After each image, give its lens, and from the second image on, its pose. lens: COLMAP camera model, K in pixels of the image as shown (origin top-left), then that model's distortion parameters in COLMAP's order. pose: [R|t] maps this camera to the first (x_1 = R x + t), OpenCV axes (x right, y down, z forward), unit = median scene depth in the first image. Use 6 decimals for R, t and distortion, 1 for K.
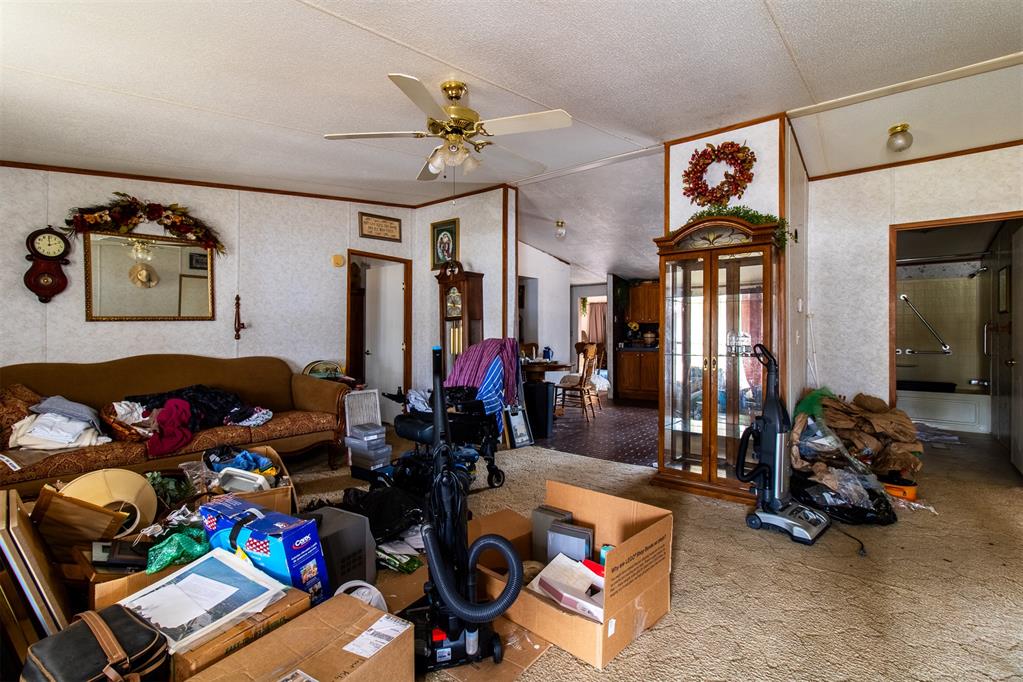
lens RADIAL K [[481.0, 0, 508.8], [0, 481.0, 340.0], [0, 0, 1]] dist [-0.000791, -0.000084]
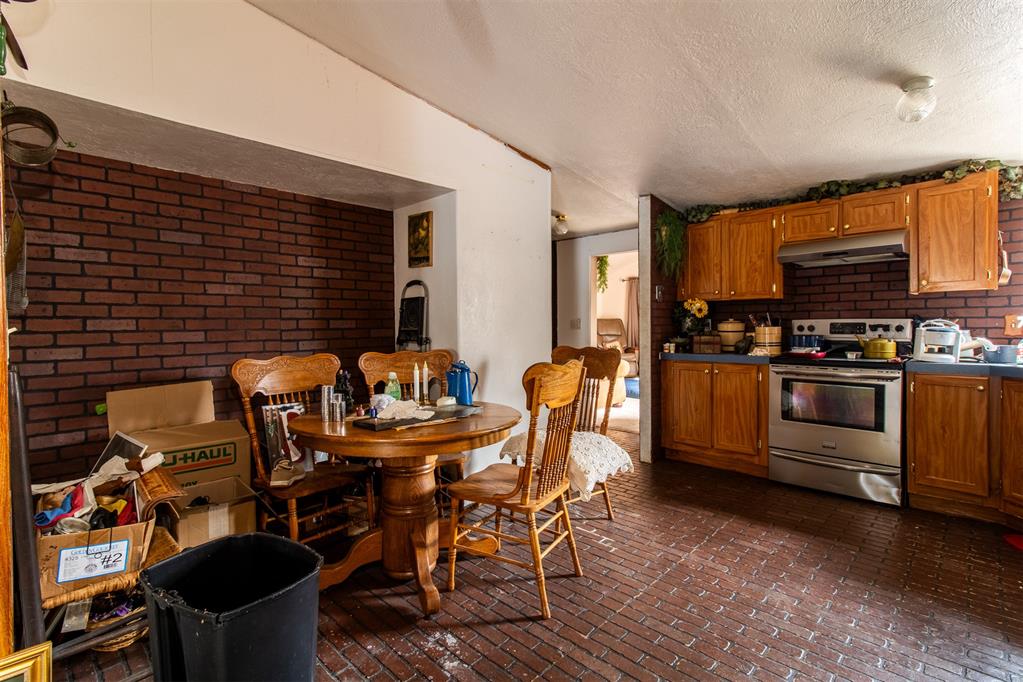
lens RADIAL K [[481.0, 0, 516.8], [0, 481.0, 335.4], [0, 0, 1]] dist [-0.000791, -0.000084]
pose [[0.994717, -0.003231, -0.102607, 0.133174], [0.004527, 0.999913, 0.012396, -0.008700], [0.102558, -0.012795, 0.994645, 0.516376]]
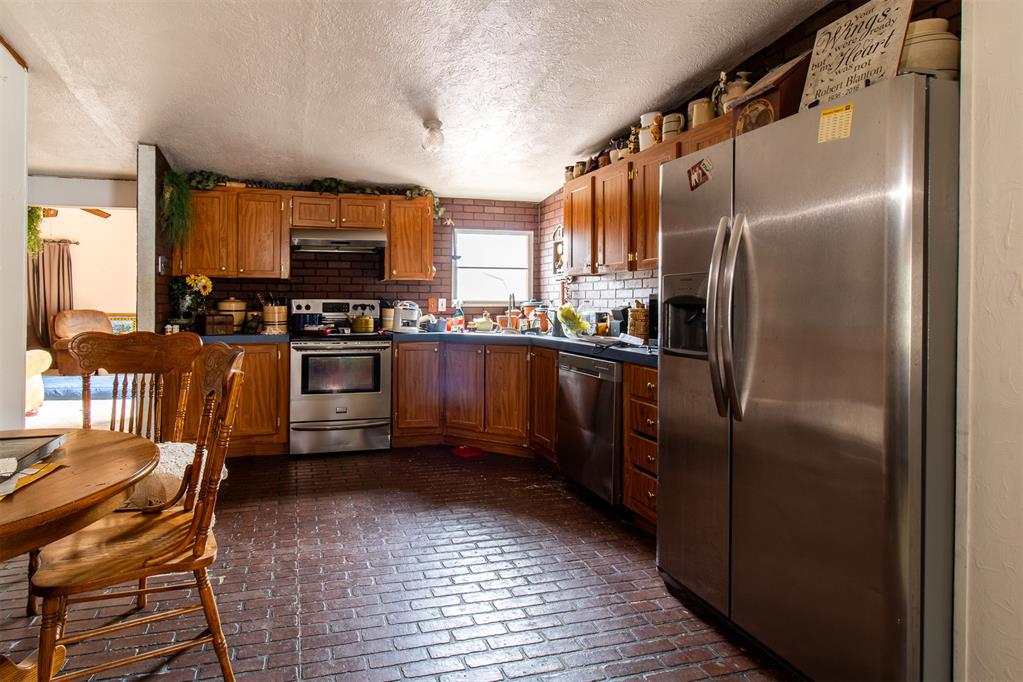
lens RADIAL K [[481.0, 0, 490.8], [0, 481.0, 306.2], [0, 0, 1]] dist [-0.000791, -0.000084]
pose [[0.626028, -0.002017, 0.779798, 0.083674], [0.004264, 0.999991, -0.000836, -0.008504], [-0.779789, 0.003848, 0.626030, 0.545444]]
